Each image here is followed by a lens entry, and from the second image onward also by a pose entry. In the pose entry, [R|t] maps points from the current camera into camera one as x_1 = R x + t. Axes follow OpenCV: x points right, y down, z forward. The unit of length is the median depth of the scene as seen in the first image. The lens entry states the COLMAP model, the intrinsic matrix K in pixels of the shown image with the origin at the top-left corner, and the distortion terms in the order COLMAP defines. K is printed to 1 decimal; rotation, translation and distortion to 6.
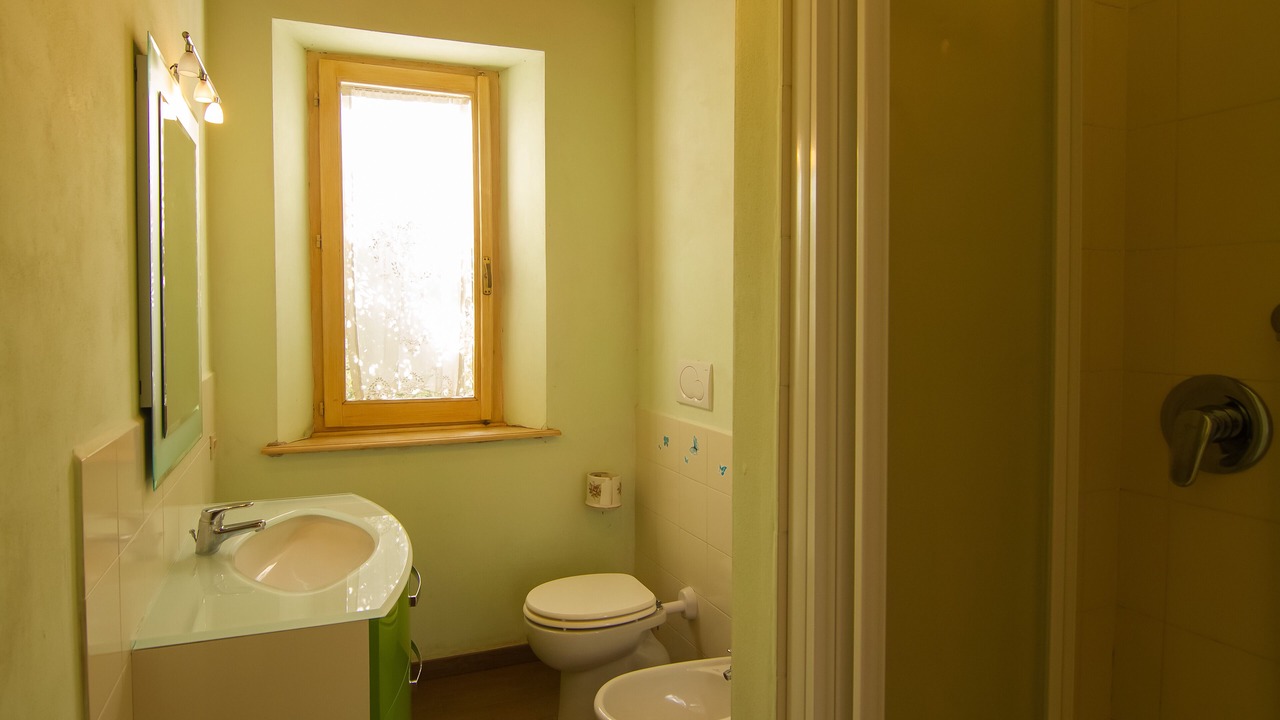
lens RADIAL K [[826.1, 0, 645.6], [0, 826.1, 336.6], [0, 0, 1]] dist [-0.011511, -0.002734]
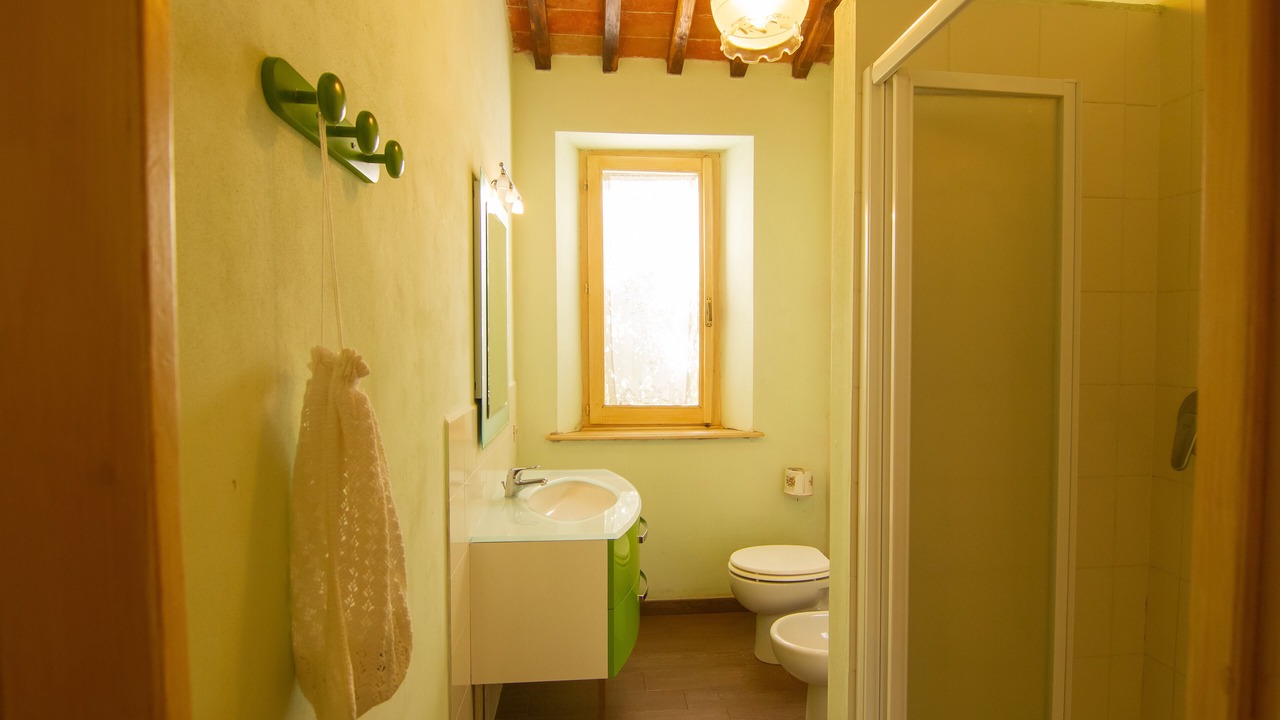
lens RADIAL K [[536.7, 0, 637.1], [0, 536.7, 354.4], [0, 0, 1]] dist [0.000752, -0.000381]
pose [[0.965595, 0.005953, -0.259984, -0.080416], [-0.006239, 0.999980, -0.000275, -0.006301], [0.259977, 0.001888, 0.965613, 0.154943]]
